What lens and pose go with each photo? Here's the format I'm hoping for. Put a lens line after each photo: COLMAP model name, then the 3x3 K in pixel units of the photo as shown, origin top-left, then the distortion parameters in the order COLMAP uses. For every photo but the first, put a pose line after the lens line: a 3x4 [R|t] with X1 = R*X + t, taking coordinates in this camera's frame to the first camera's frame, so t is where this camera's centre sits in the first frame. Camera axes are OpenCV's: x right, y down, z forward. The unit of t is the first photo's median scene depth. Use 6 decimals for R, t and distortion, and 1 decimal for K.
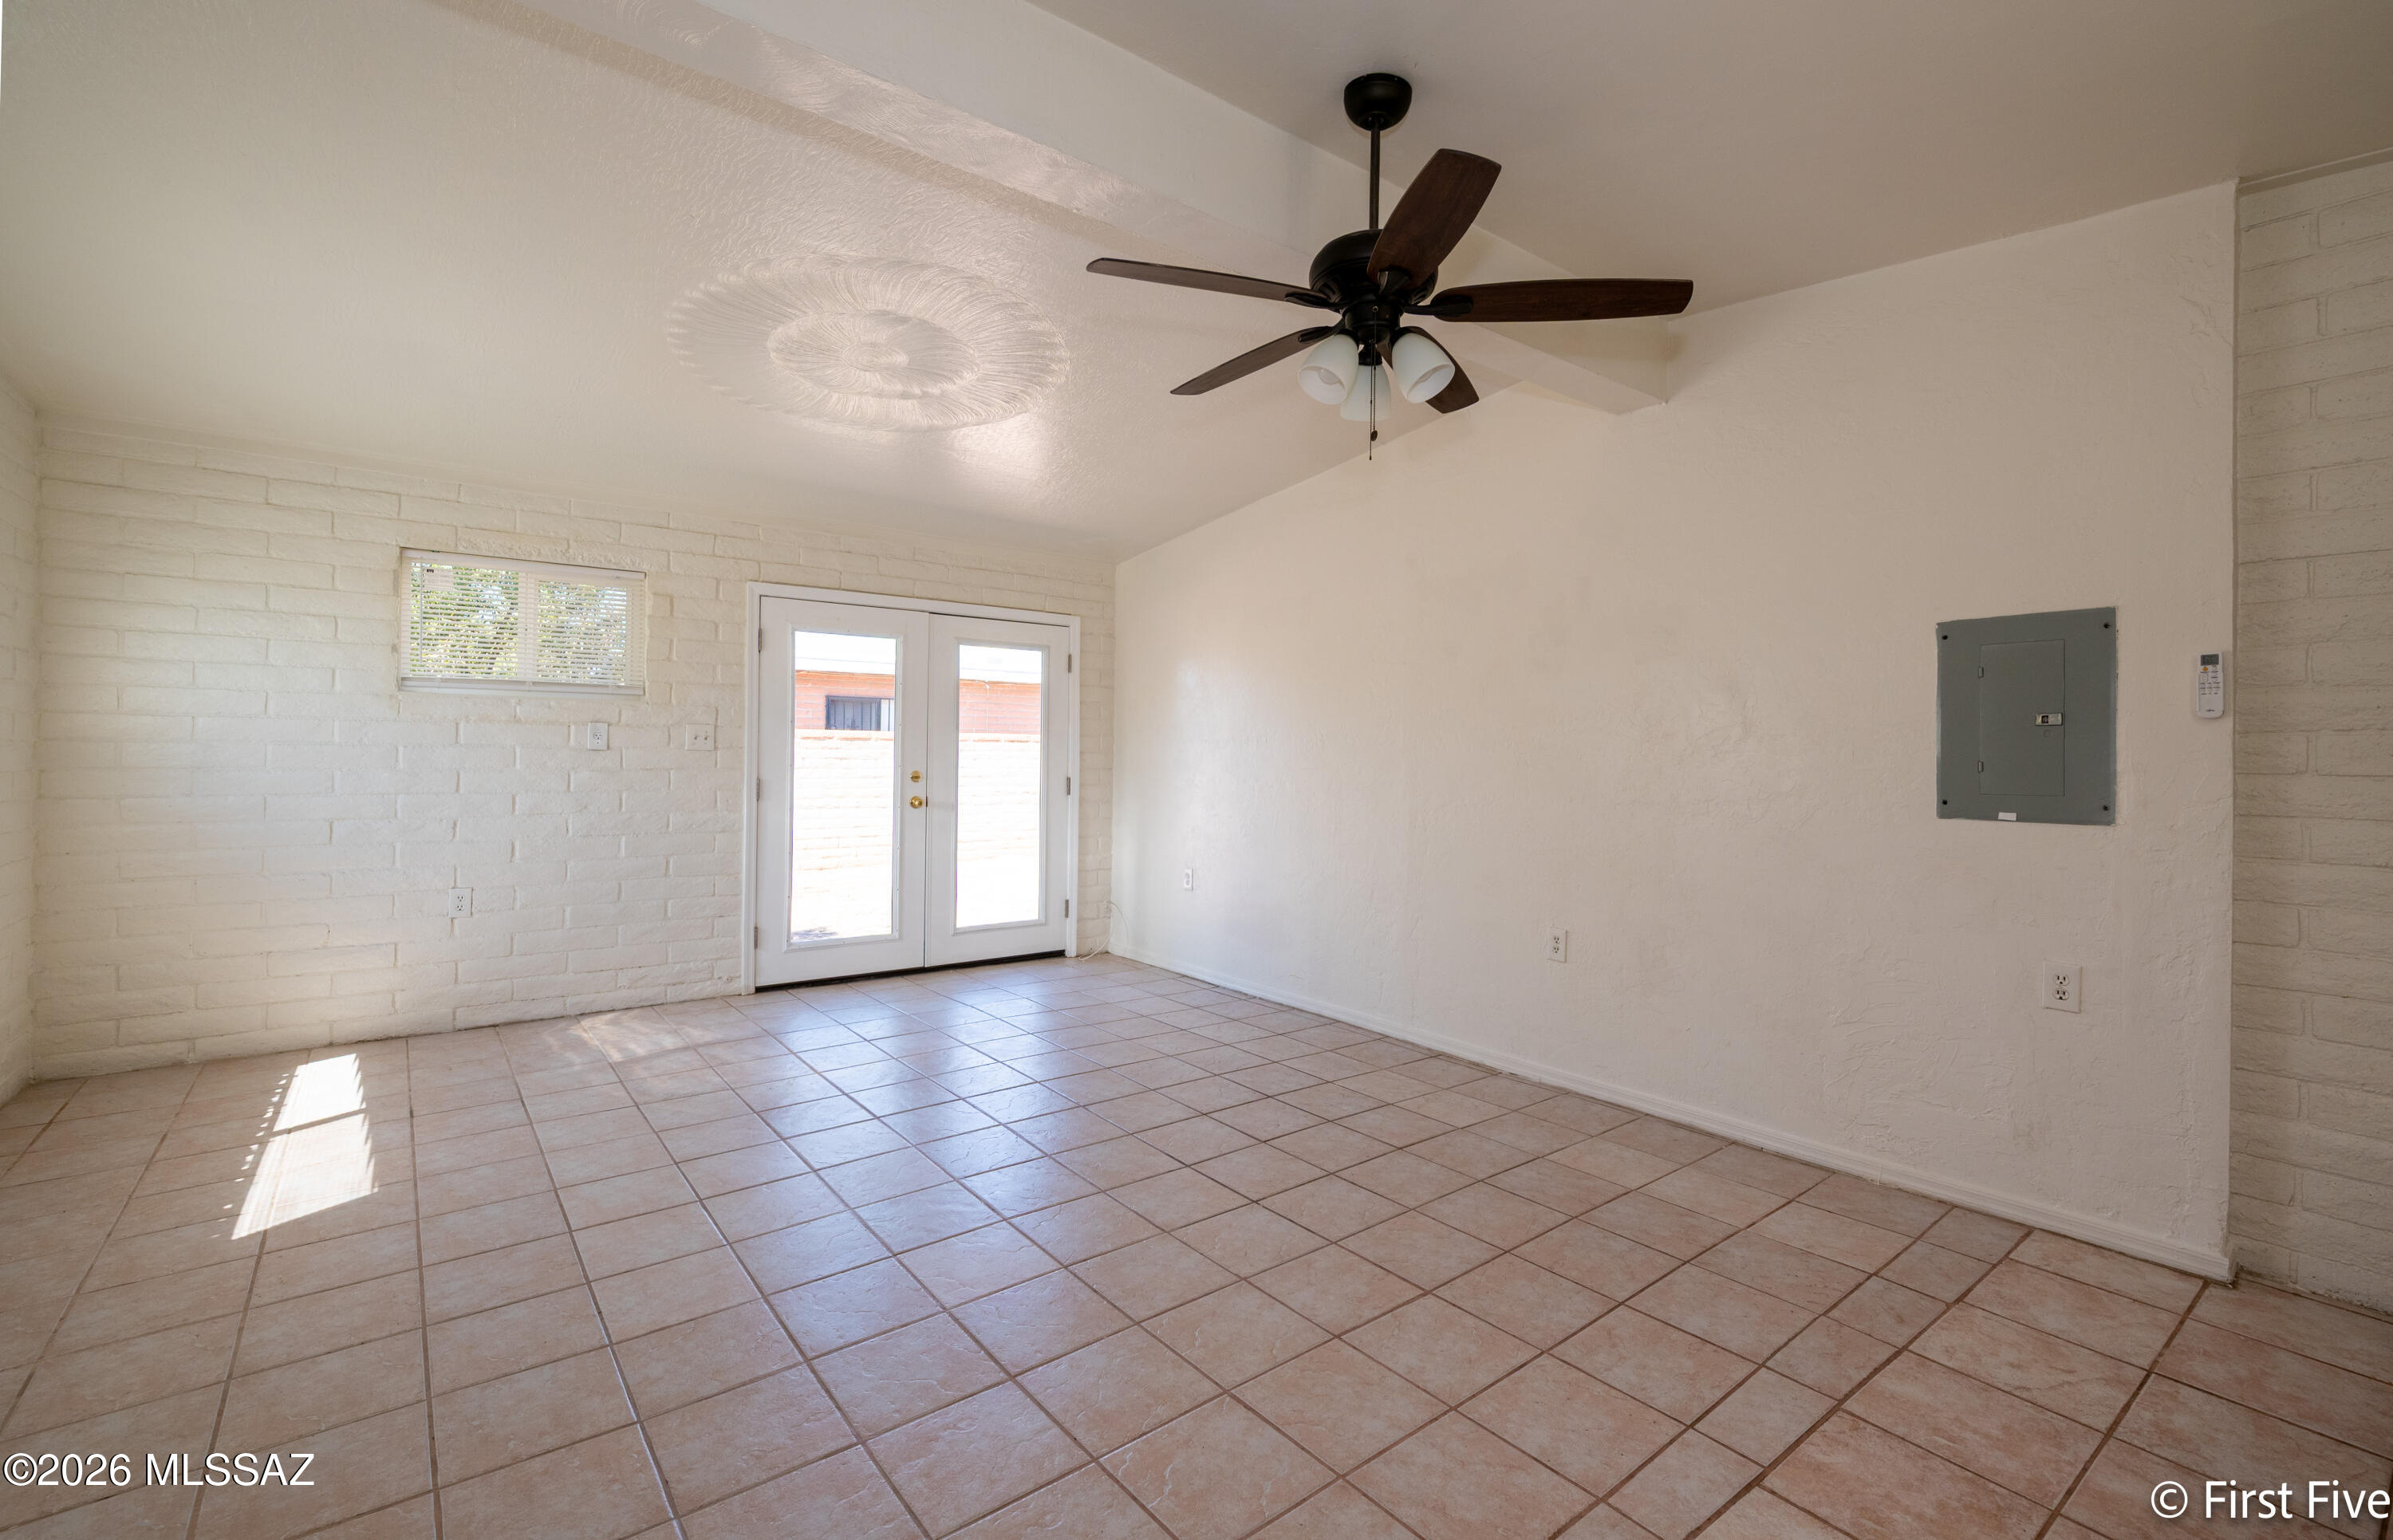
lens RADIAL K [[1027.9, 0, 1196.5], [0, 1027.9, 770.0], [0, 0, 1]] dist [0.000232, -0.000156]
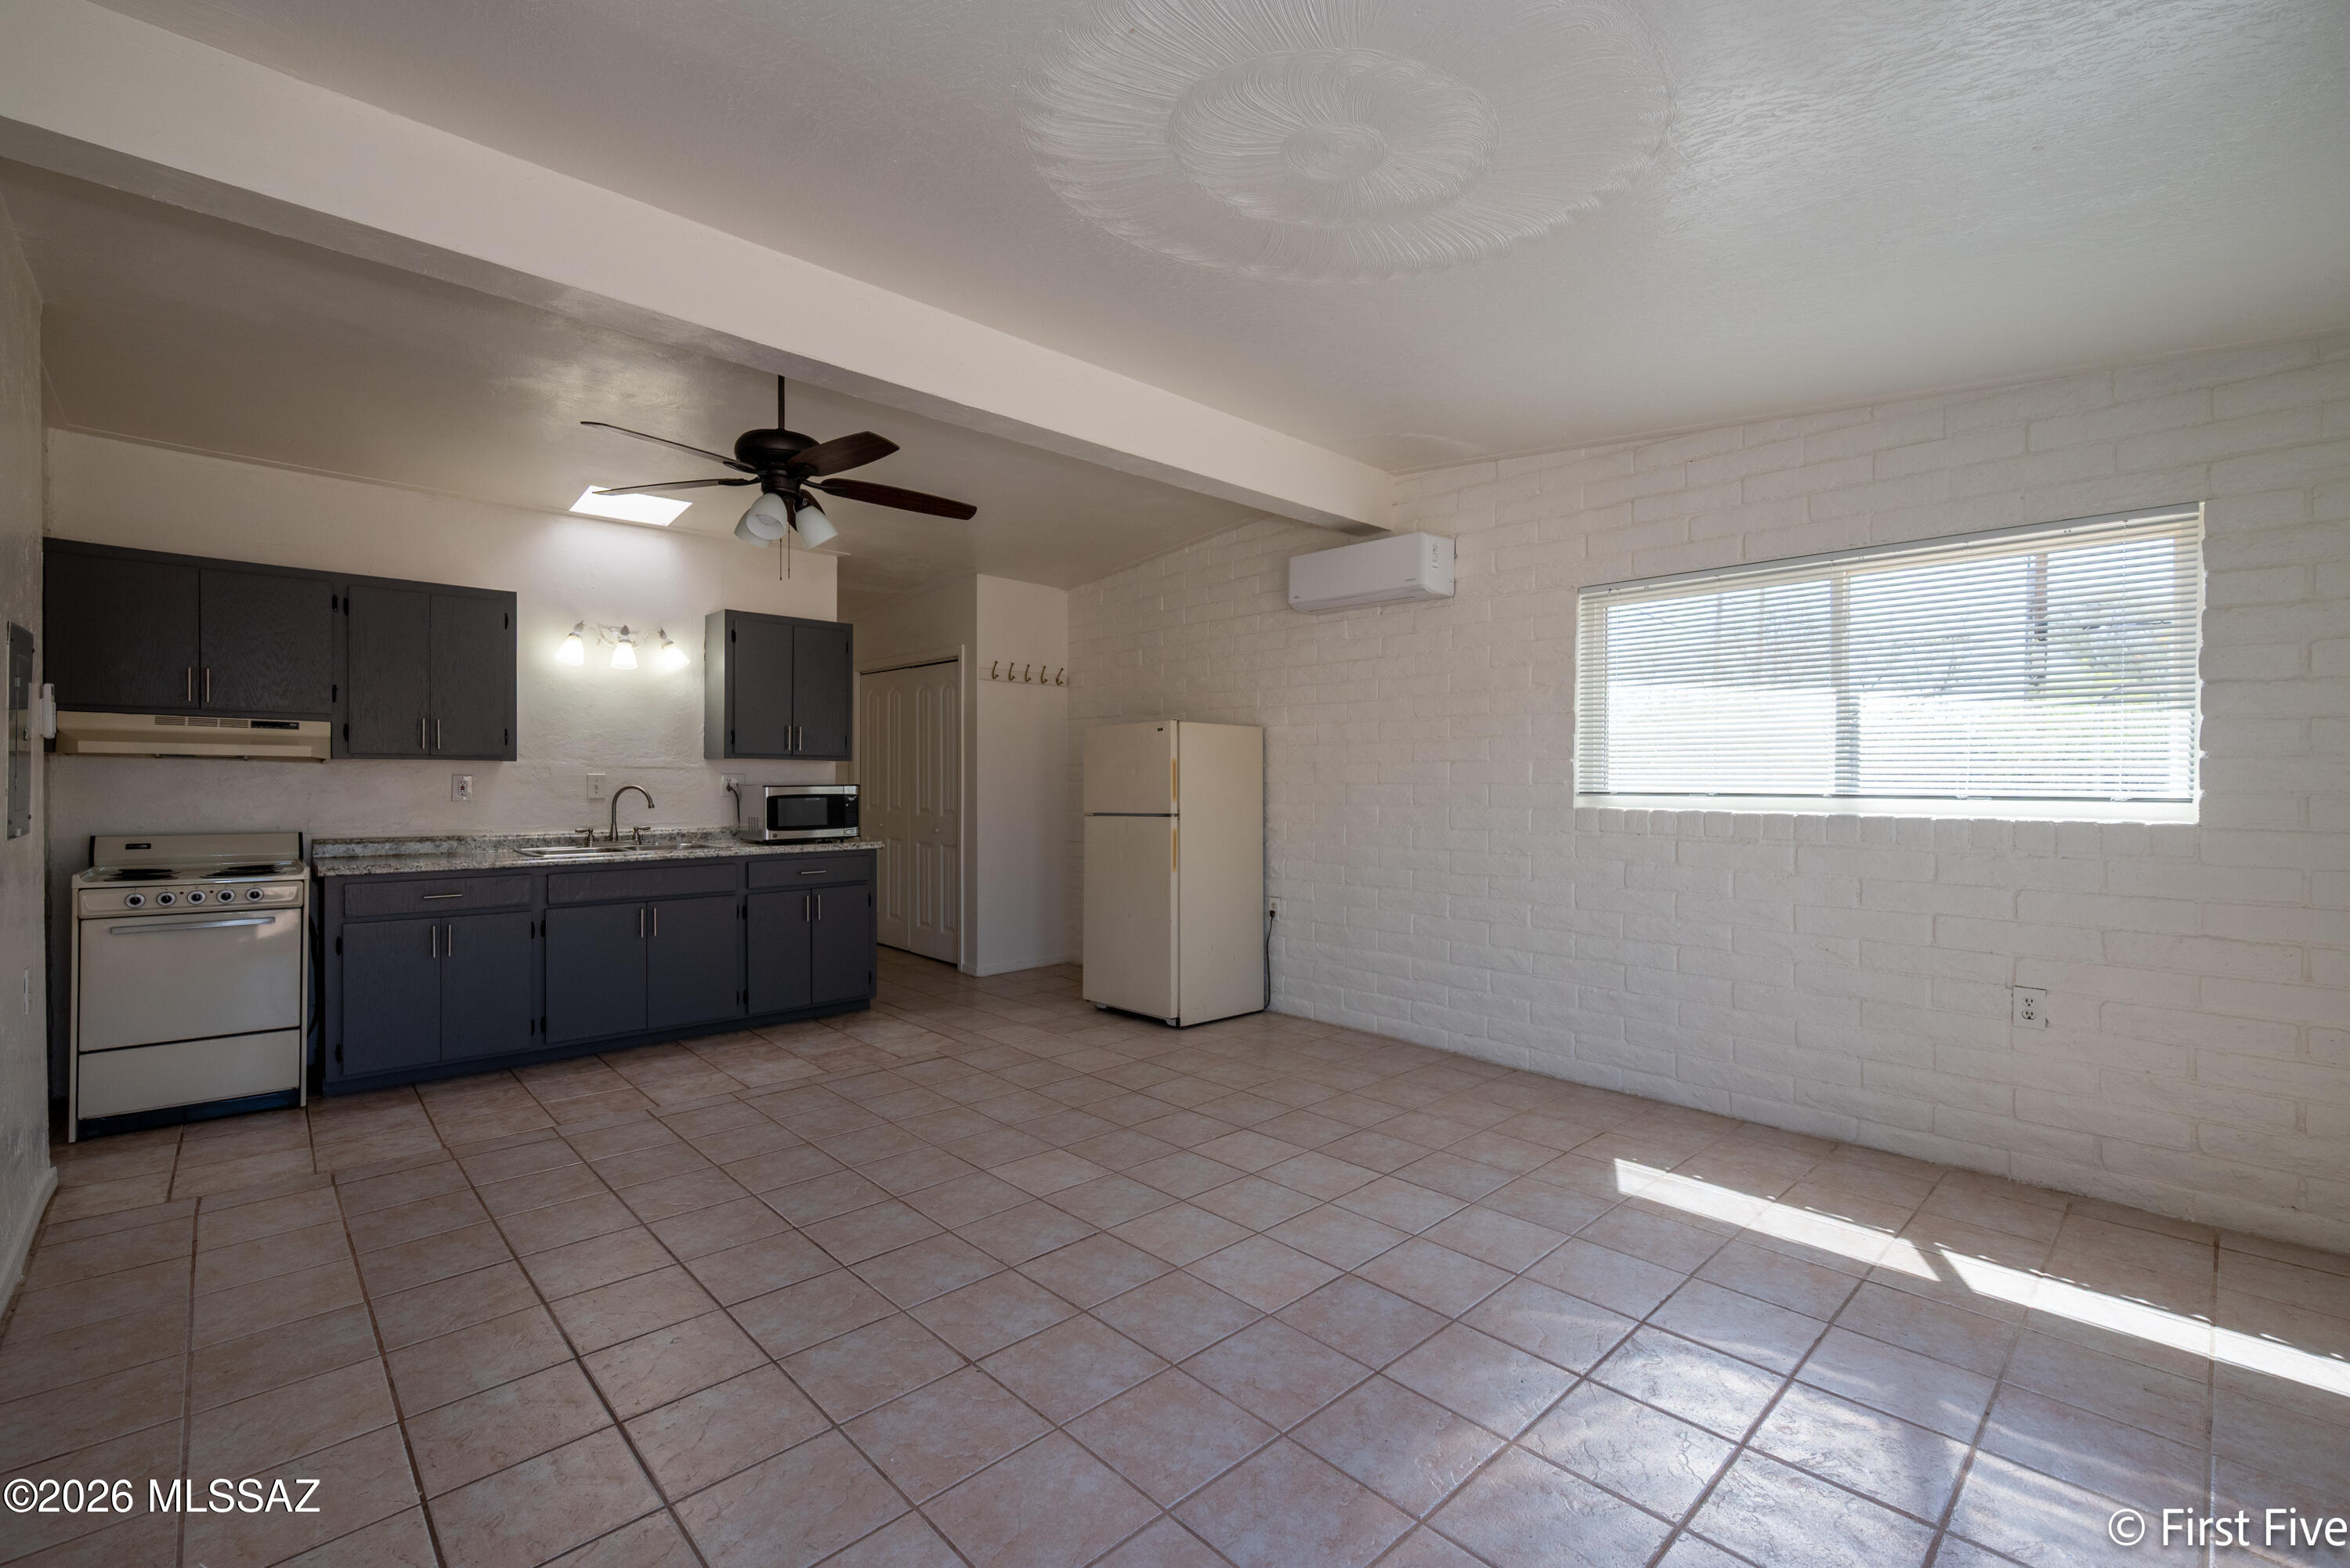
lens RADIAL K [[1013.2, 0, 1175.0], [0, 1013.2, 784.0], [0, 0, 1]] dist [0.000803, 0.000067]
pose [[-0.995588, -0.017134, -0.092257, -0.215699], [-0.019319, 0.999552, 0.022842, -0.043881], [0.091824, 0.024524, -0.995473, 2.033246]]
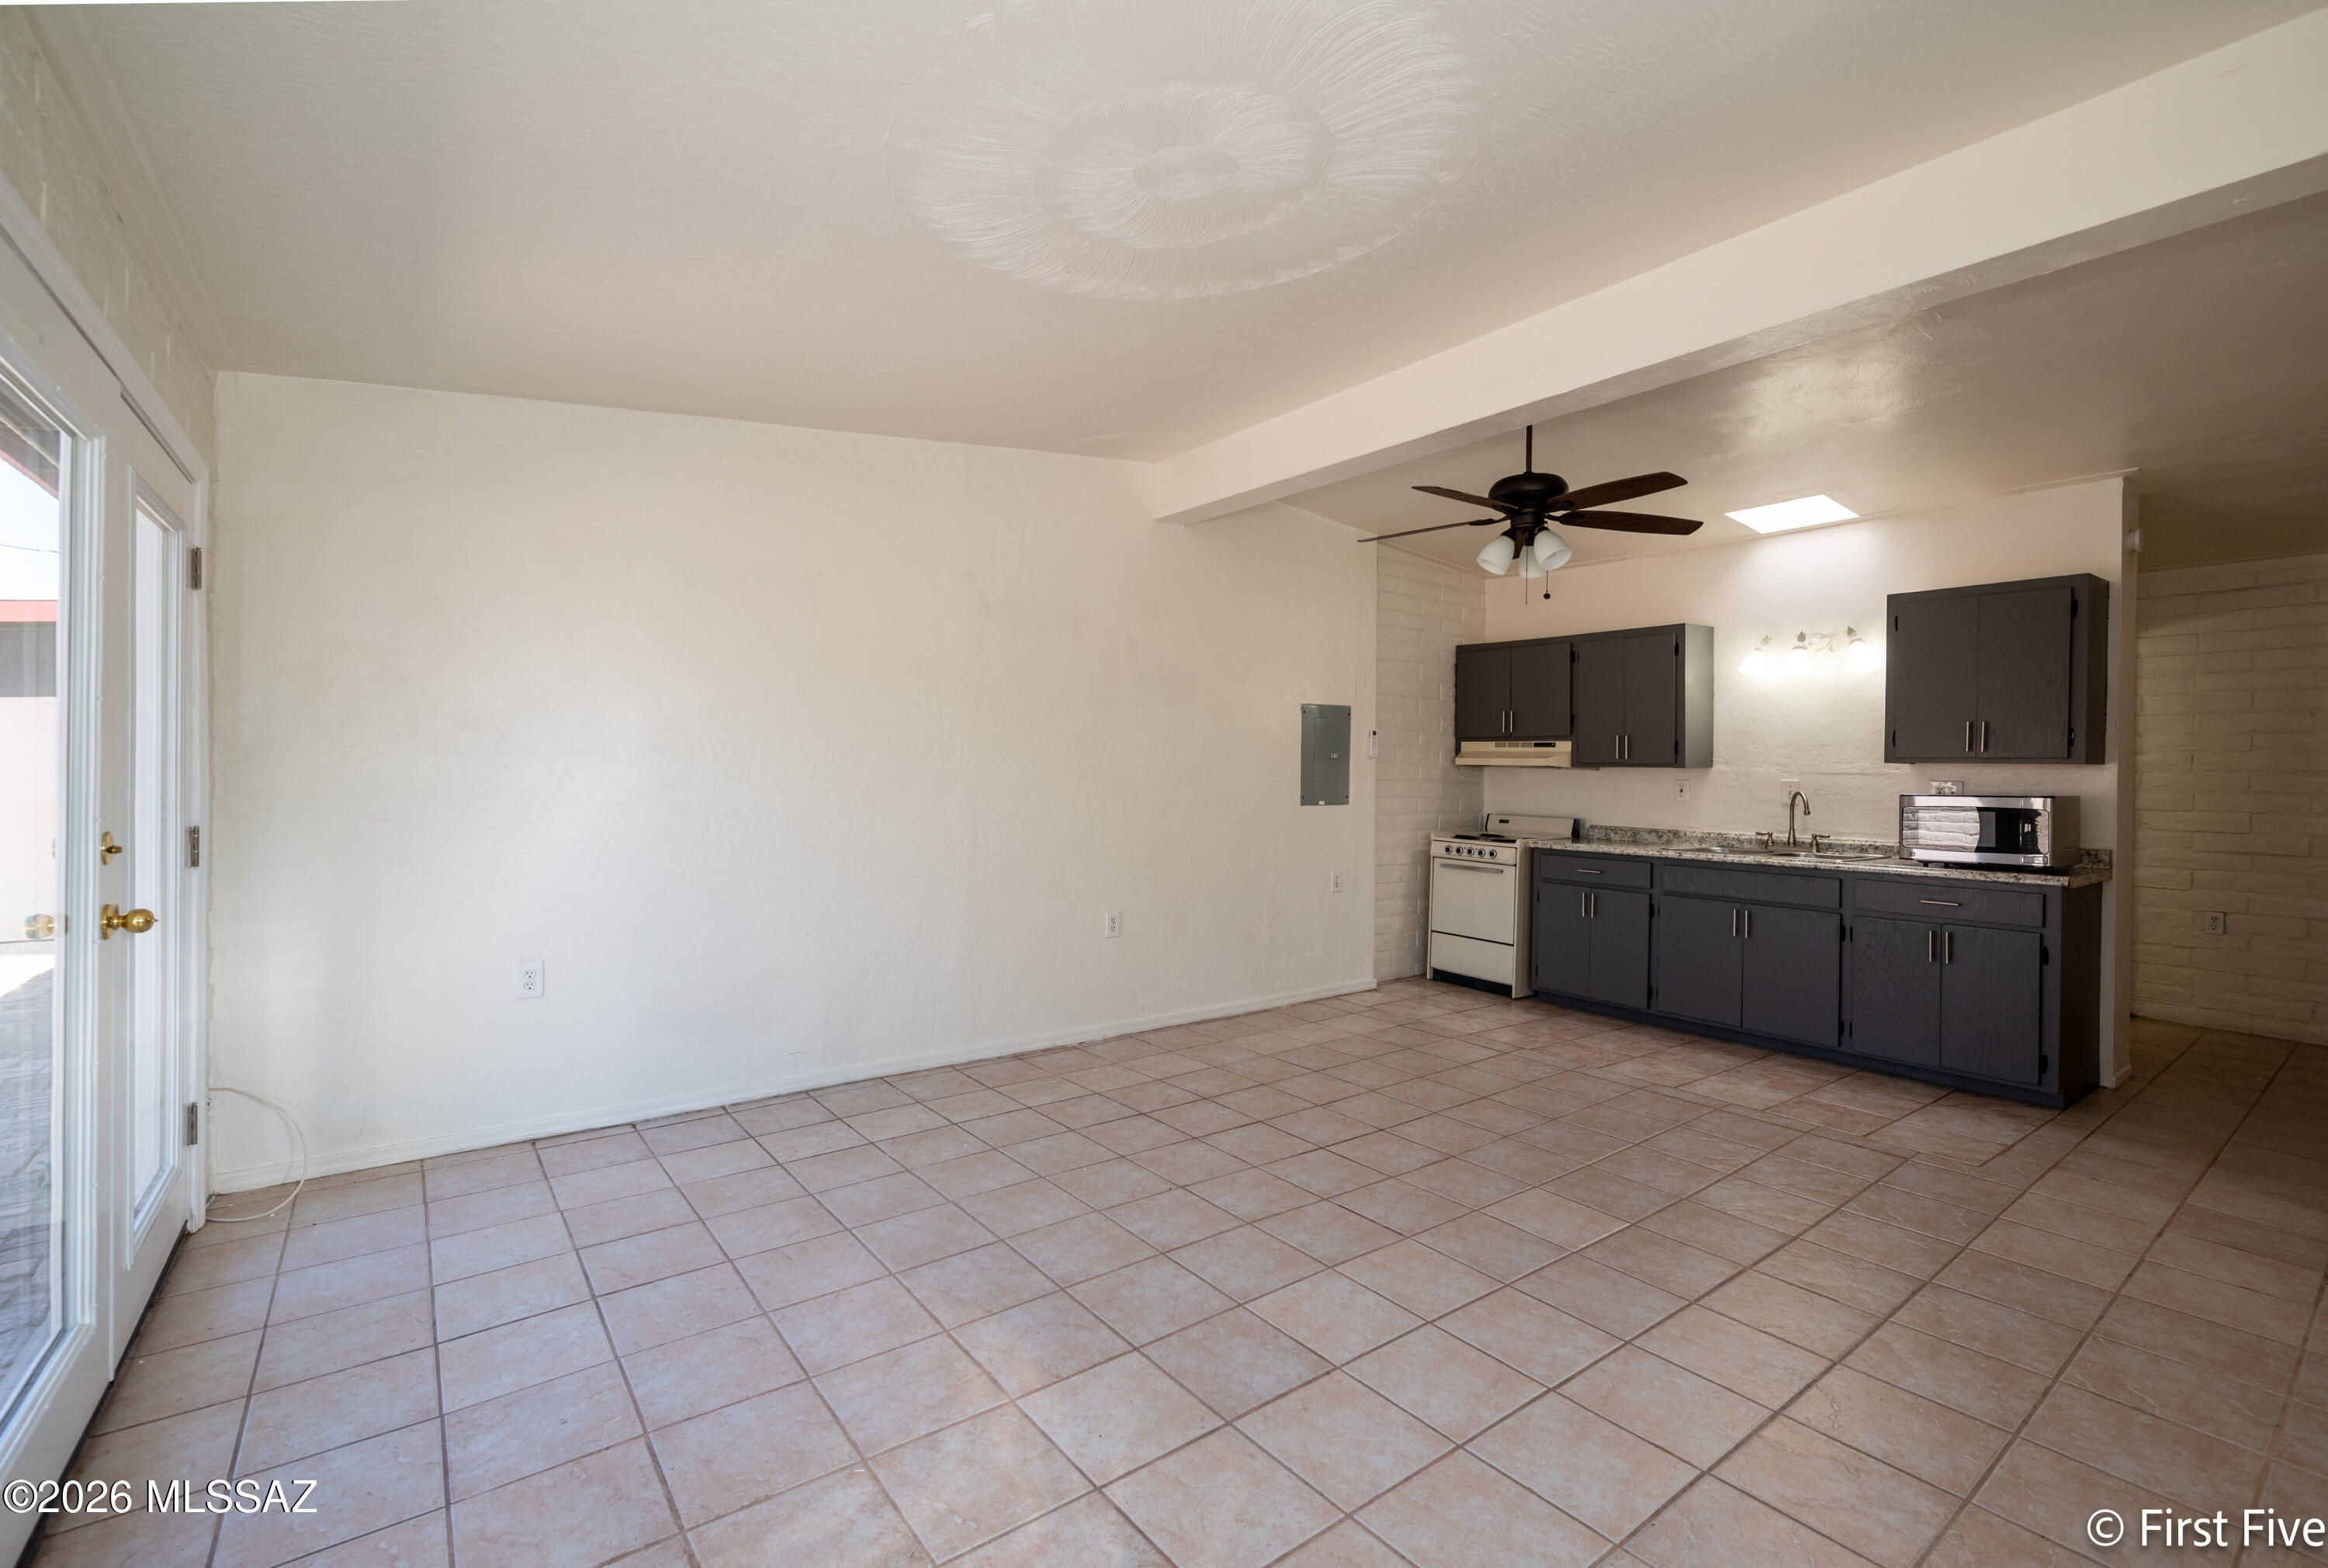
lens RADIAL K [[1013.0, 0, 1159.2], [0, 1013.0, 774.2], [0, 0, 1]] dist [0.001999, 0.000160]
pose [[0.018265, -0.015933, 0.999706, -1.221146], [0.004470, 0.999864, 0.015854, -0.045806], [-0.999823, 0.004180, 0.018334, 1.268943]]
